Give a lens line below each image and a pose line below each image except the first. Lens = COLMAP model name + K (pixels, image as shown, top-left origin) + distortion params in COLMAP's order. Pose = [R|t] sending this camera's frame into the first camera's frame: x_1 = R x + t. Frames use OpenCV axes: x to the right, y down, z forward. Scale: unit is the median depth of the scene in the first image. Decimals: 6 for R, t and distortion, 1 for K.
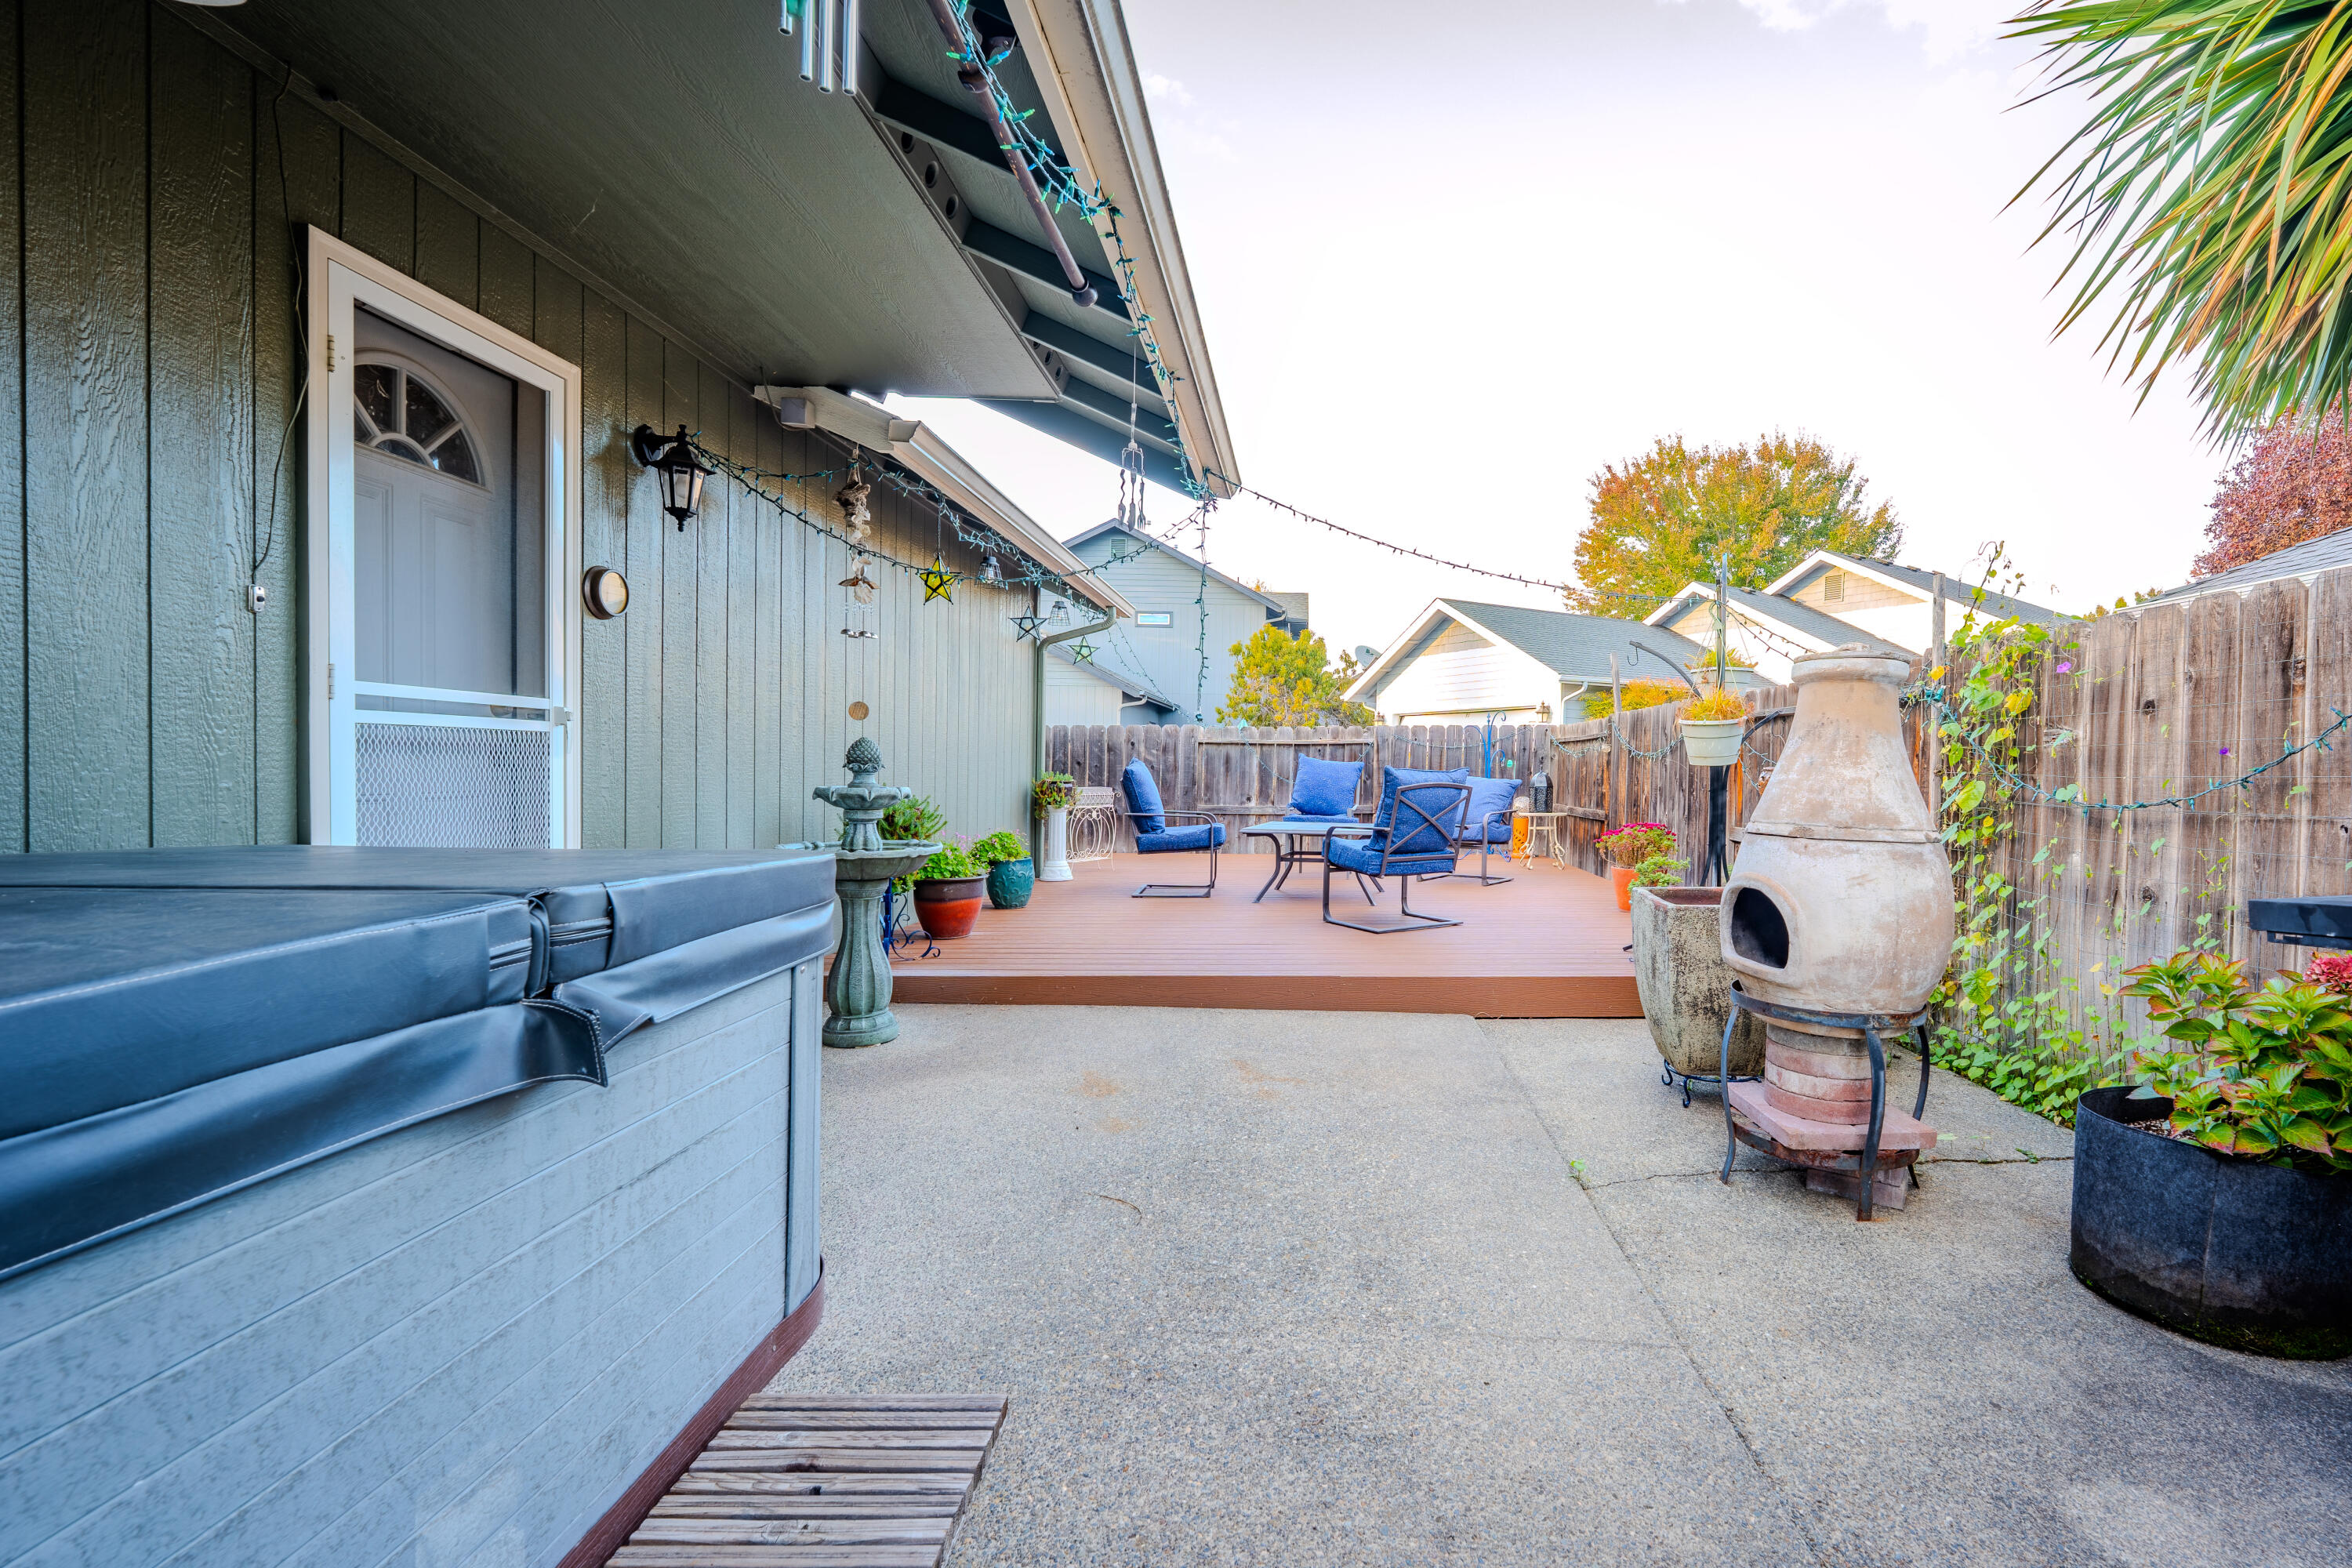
lens RADIAL K [[1100.6, 0, 1176.0], [0, 1100.6, 784.0], [0, 0, 1]] dist [-0.000771, -0.000008]
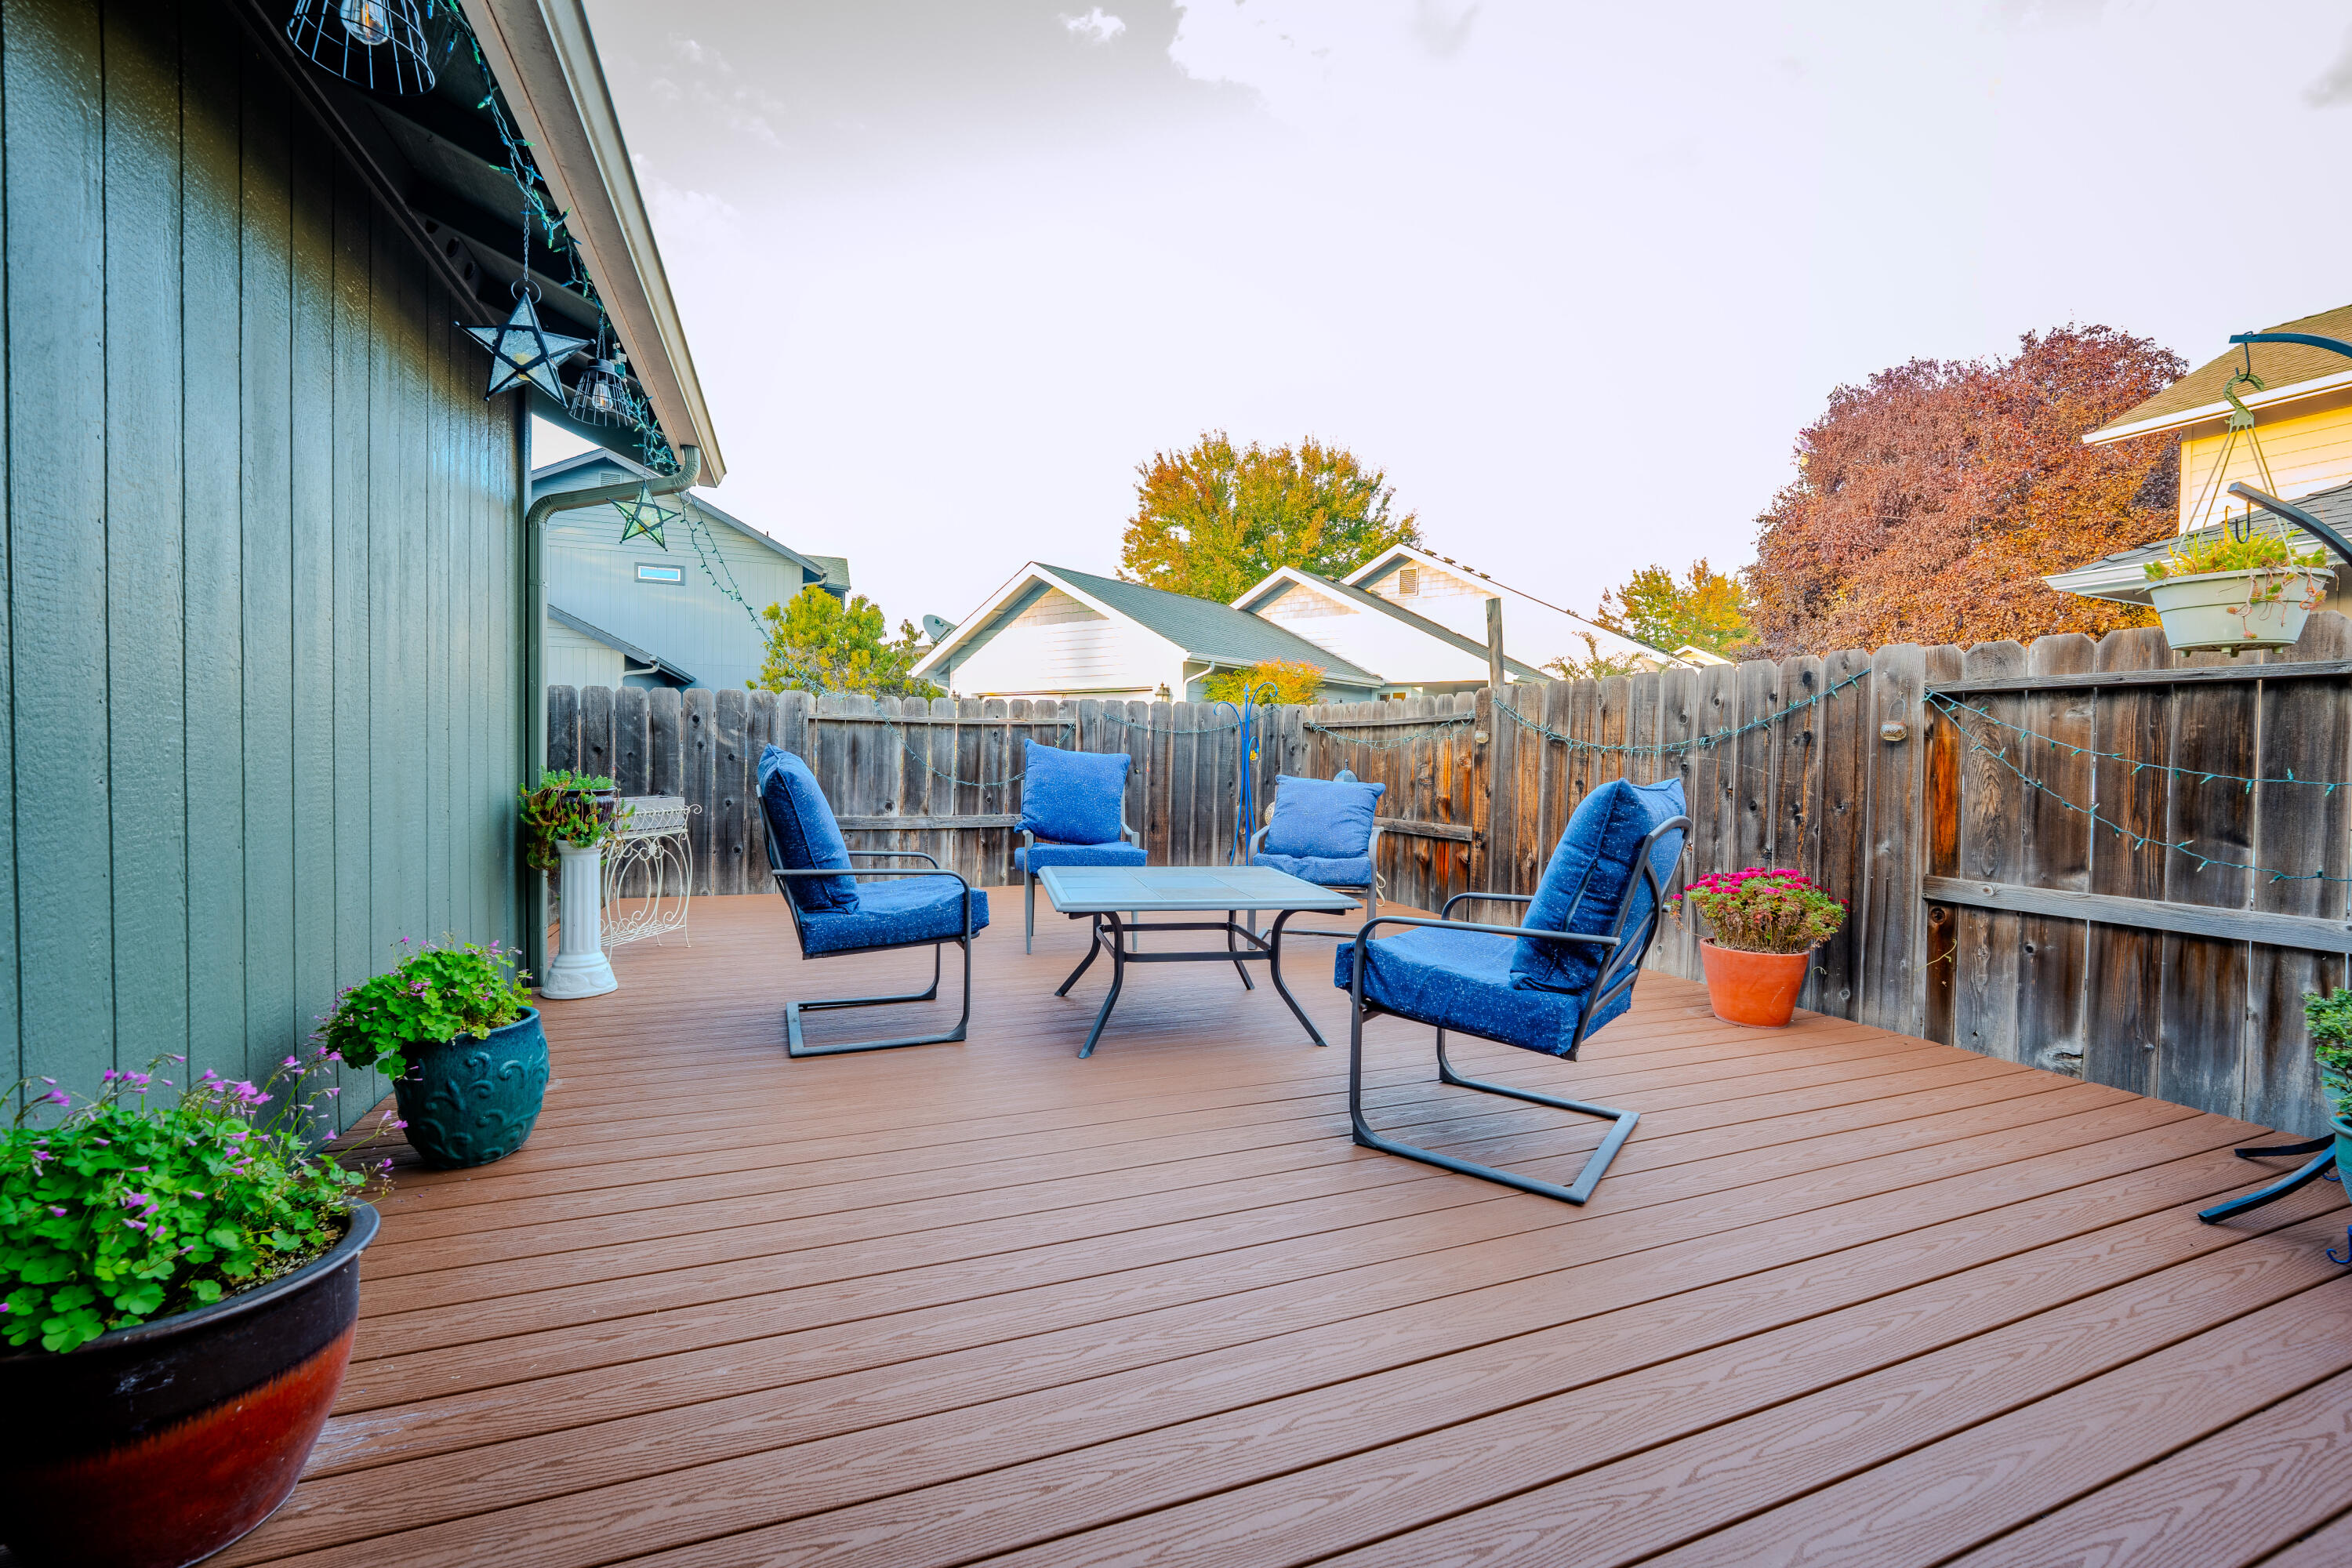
lens RADIAL K [[1100.6, 0, 1176.0], [0, 1100.6, 784.0], [0, 0, 1]] dist [-0.000771, -0.000008]
pose [[0.909542, -0.005336, 0.415578, -0.023195], [-0.000549, 0.999901, 0.014040, -0.004062], [-0.415611, -0.012998, 0.909449, 0.149006]]
